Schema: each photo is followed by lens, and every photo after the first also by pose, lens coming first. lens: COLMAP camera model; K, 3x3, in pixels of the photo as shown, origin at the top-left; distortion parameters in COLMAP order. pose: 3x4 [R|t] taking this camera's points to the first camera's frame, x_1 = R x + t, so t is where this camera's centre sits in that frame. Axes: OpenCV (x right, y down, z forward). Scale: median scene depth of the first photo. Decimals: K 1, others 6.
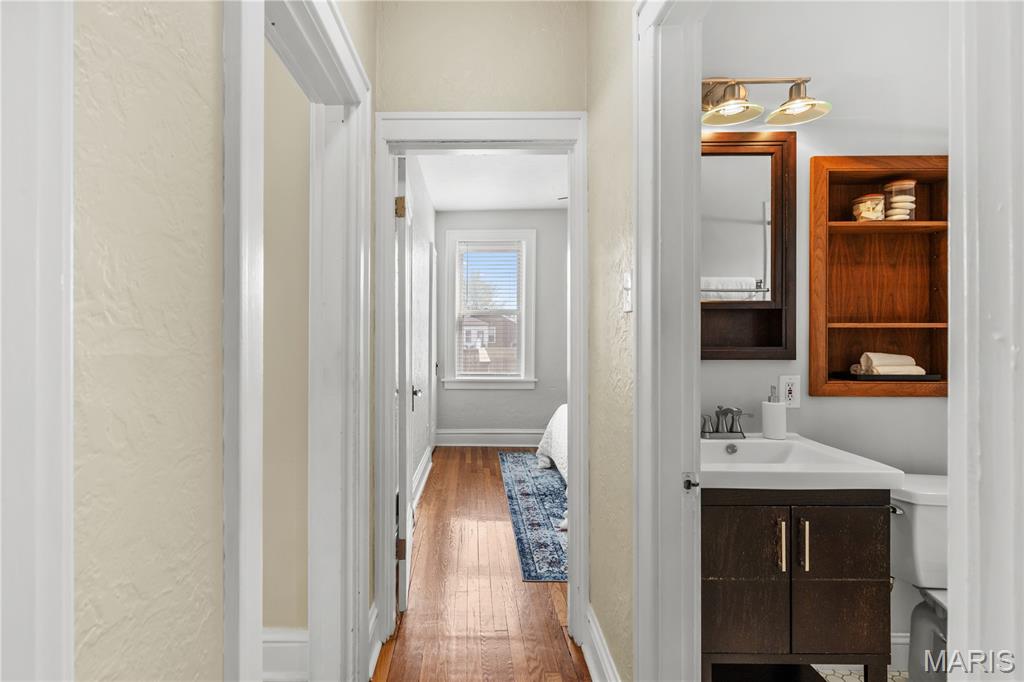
lens RADIAL K [[494.3, 0, 473.6], [0, 494.3, 328.0], [0, 0, 1]] dist [0.001811, 0.000284]
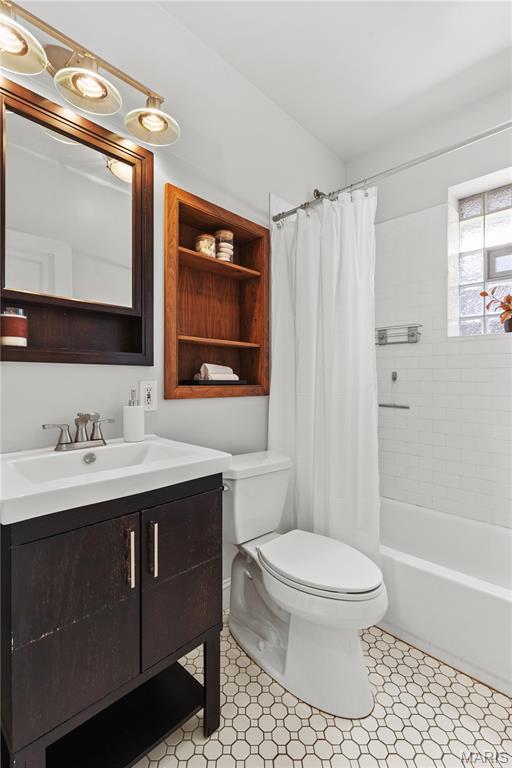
lens RADIAL K [[349.9, 0, 236.7], [0, 349.9, 383.4], [0, 0, 1]] dist [0.002321, 0.000183]
pose [[0.716635, -0.006627, 0.697416, 0.249693], [-0.002322, 0.999927, 0.011887, 0.092164], [-0.697444, -0.010138, 0.716567, 0.327222]]
